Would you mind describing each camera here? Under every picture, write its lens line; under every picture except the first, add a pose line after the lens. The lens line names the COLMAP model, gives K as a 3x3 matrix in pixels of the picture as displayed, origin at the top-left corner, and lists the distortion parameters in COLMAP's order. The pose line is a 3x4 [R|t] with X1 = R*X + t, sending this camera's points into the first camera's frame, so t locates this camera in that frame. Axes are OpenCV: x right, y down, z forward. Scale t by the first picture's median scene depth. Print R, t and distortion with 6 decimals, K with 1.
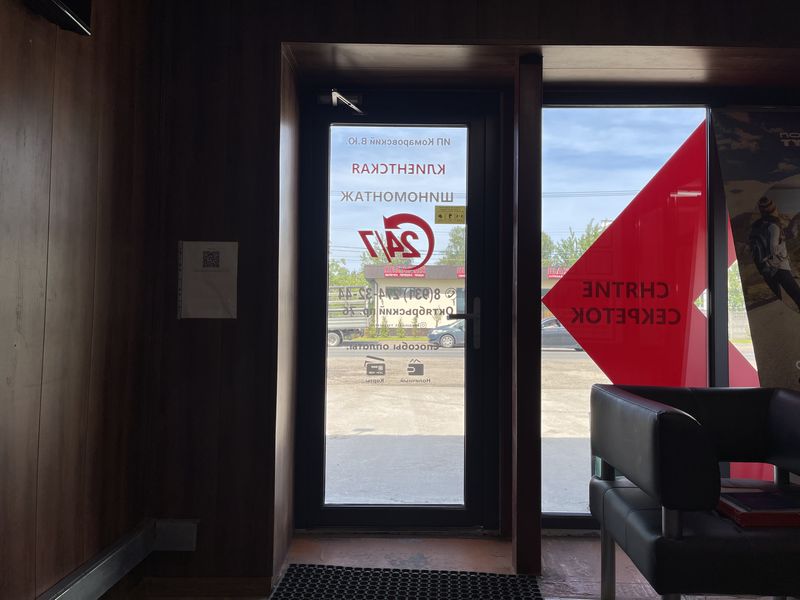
lens RADIAL K [[601.7, 0, 401.1], [0, 601.7, 301.7], [0, 0, 1]] dist [0.066922, -0.092774]
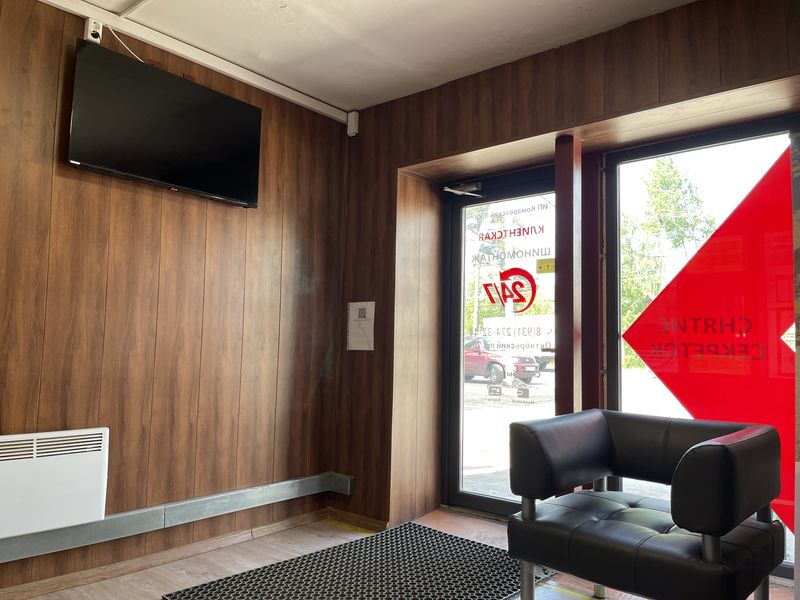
lens RADIAL K [[601.7, 0, 393.0], [0, 601.7, 299.4], [0, 0, 1]] dist [0.066922, -0.092774]
pose [[0.755888, -0.047422, -0.652982, 0.638304], [0.014008, 0.998316, -0.056286, -0.012827], [0.654551, 0.033399, 0.755279, -0.119610]]
